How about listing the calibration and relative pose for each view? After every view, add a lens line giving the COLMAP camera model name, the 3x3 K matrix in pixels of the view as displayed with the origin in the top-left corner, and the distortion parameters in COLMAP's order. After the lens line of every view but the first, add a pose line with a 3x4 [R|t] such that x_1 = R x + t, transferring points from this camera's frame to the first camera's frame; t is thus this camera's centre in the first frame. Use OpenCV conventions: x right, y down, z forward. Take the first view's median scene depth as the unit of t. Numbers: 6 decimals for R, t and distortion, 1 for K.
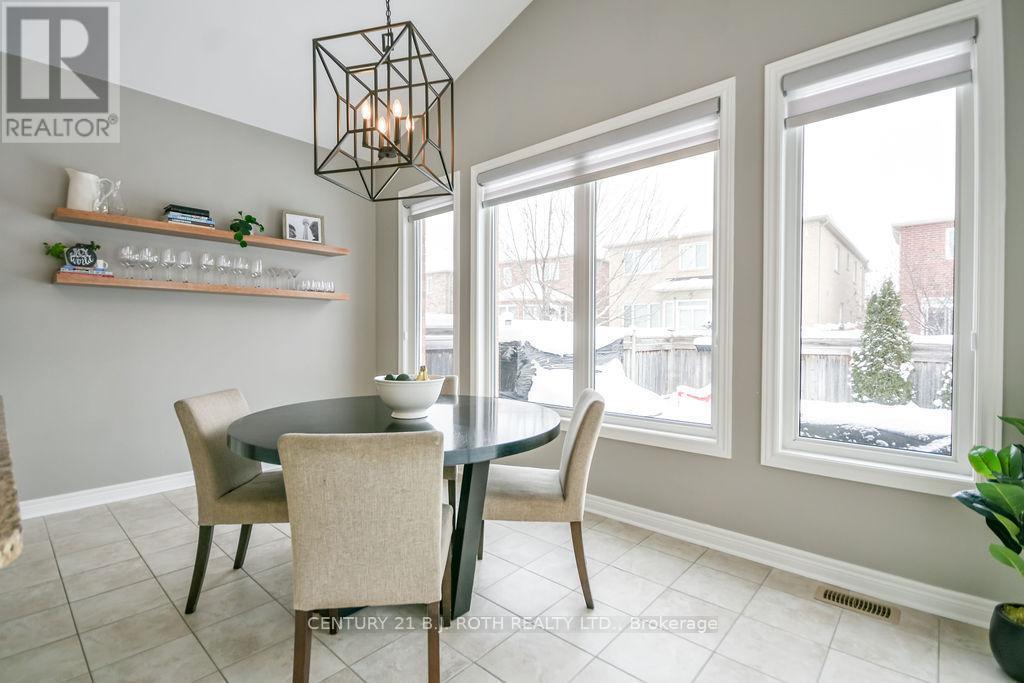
lens RADIAL K [[468.0, 0, 516.4], [0, 468.0, 339.3], [0, 0, 1]] dist [-0.000185, -0.002444]
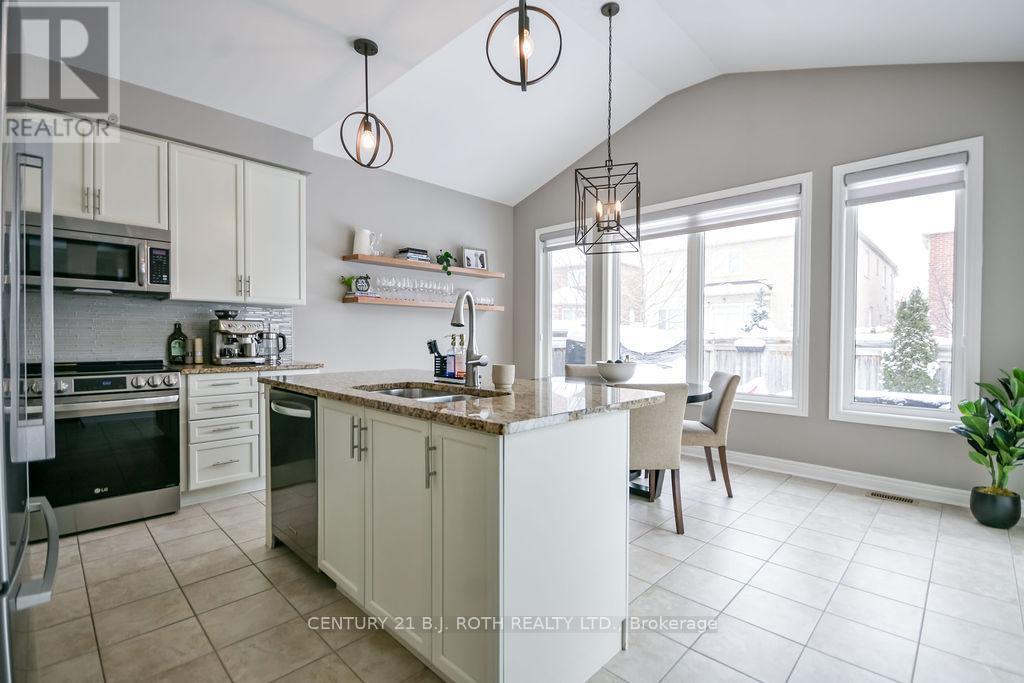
lens RADIAL K [[468.0, 0, 509.0], [0, 468.0, 342.6], [0, 0, 1]] dist [-0.000185, -0.002444]
pose [[0.998862, 0.002954, -0.047605, -0.369173], [-0.002808, 0.999991, 0.003138, 0.005115], [0.047614, -0.003001, 0.998861, -0.481068]]
